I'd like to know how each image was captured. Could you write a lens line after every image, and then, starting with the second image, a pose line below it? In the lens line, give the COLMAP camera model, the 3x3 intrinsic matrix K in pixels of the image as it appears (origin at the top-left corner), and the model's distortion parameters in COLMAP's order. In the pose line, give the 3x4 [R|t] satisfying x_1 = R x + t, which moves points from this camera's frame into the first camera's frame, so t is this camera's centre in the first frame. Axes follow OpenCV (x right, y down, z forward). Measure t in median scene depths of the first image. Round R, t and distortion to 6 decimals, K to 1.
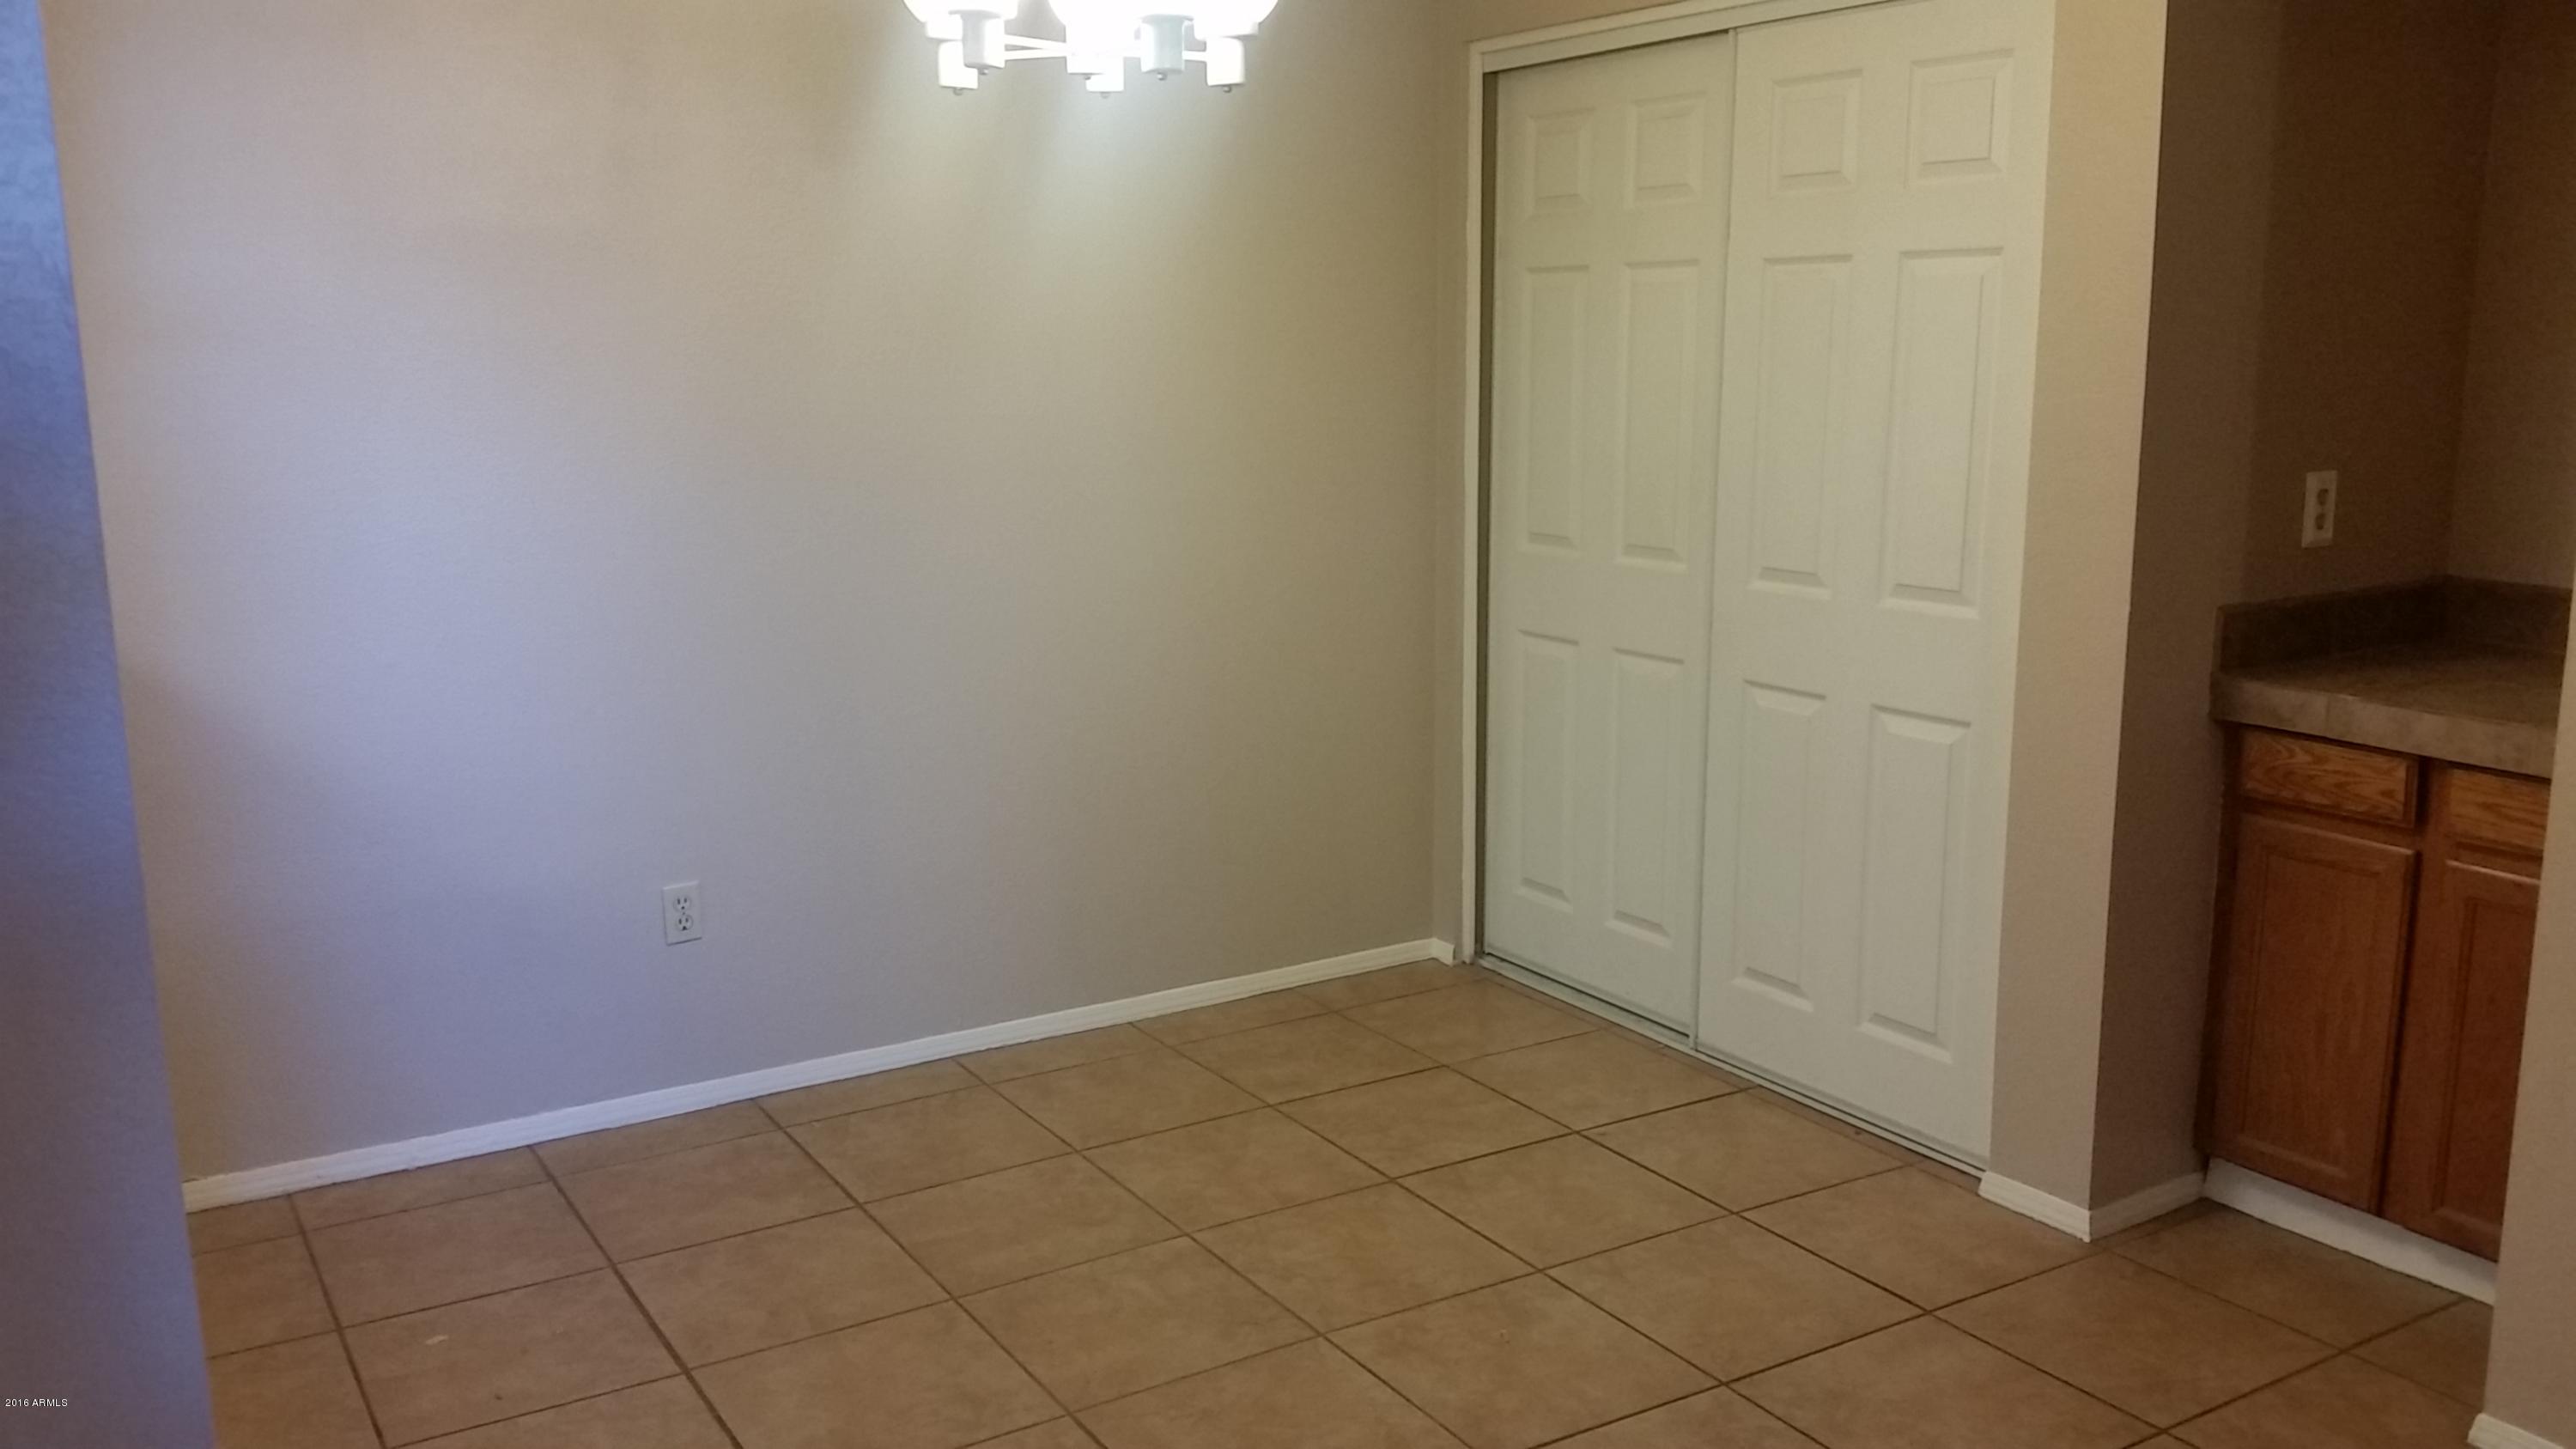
lens RADIAL K [[2091.4, 0, 1281.1], [0, 2091.4, 721.0], [0, 0, 1]] dist [0.192179, -0.463533]
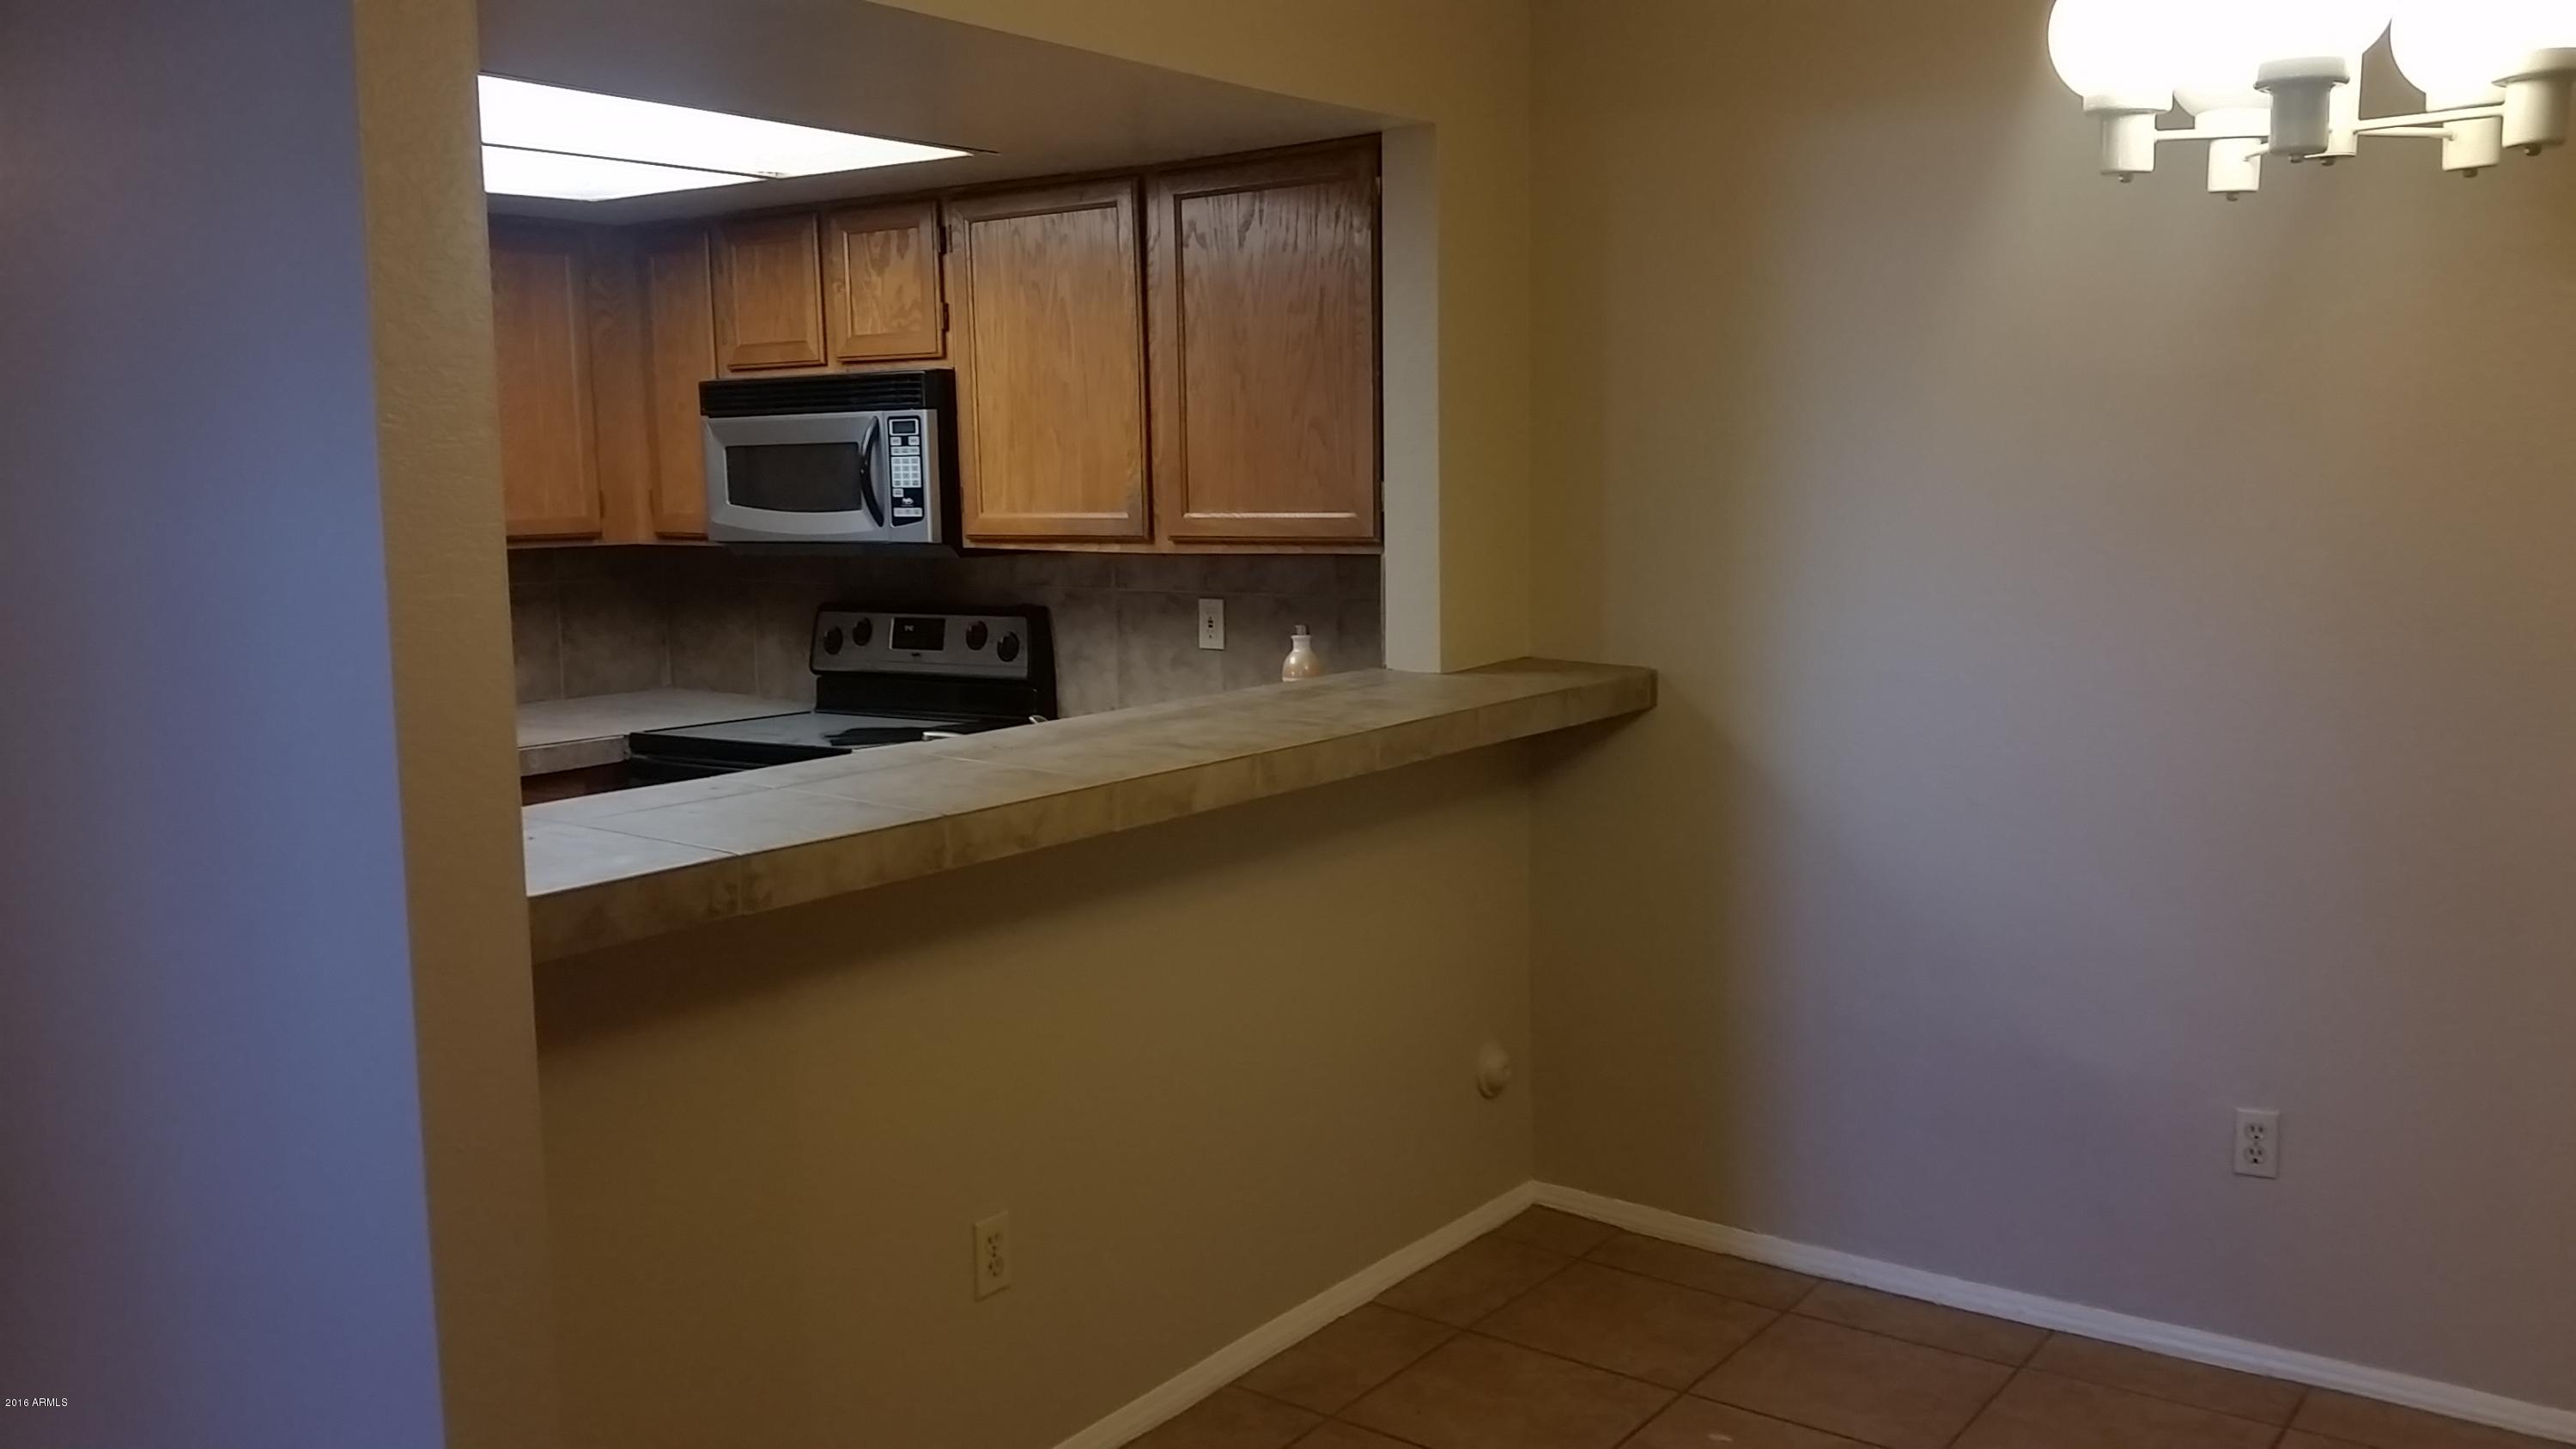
lens RADIAL K [[2091.4, 0, 1281.1], [0, 2091.4, 721.0], [0, 0, 1]] dist [0.192179, -0.463533]
pose [[0.389749, 0.118645, -0.913246, 0.345151], [-0.171372, 0.983689, 0.054660, -0.059684], [0.904835, 0.135202, 0.403724, 0.271957]]
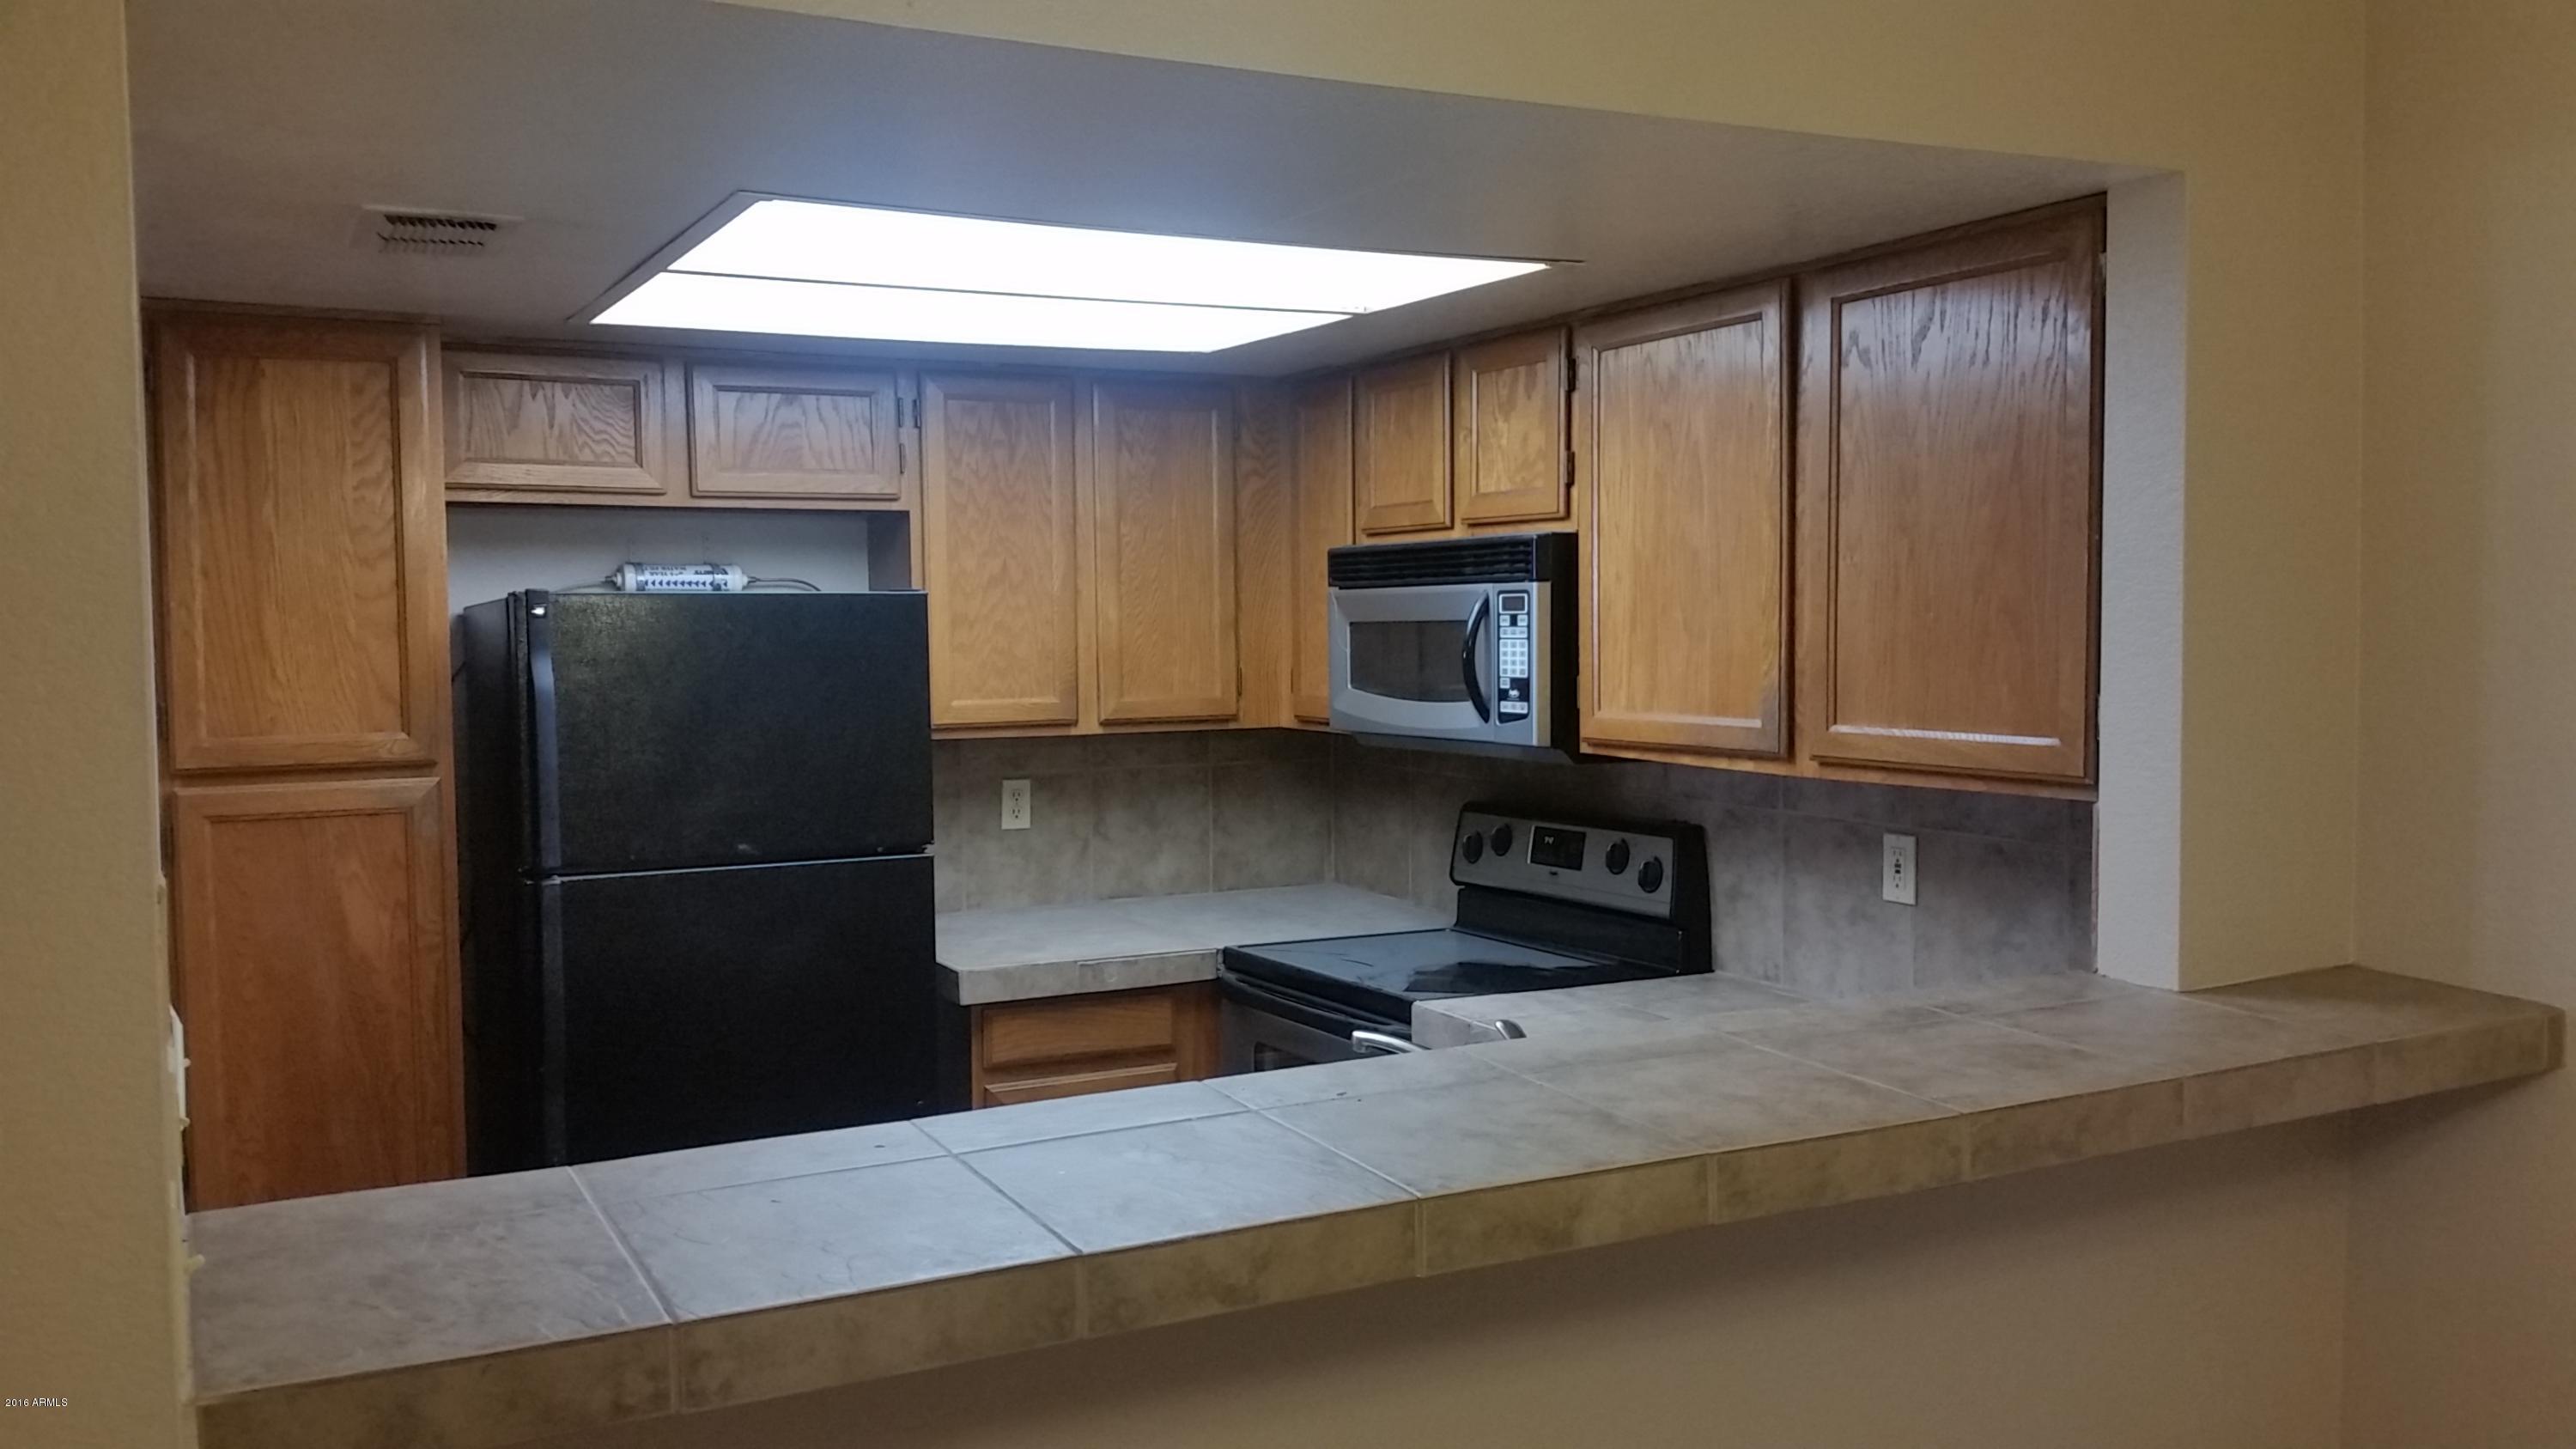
lens RADIAL K [[2091.4, 0, 1281.1], [0, 2091.4, 721.0], [0, 0, 1]] dist [0.192179, -0.463533]
pose [[-0.056531, 0.068739, -0.996032, 0.132385], [-0.186642, 0.979312, 0.078178, -0.121798], [0.980800, 0.190321, -0.042532, 0.477017]]
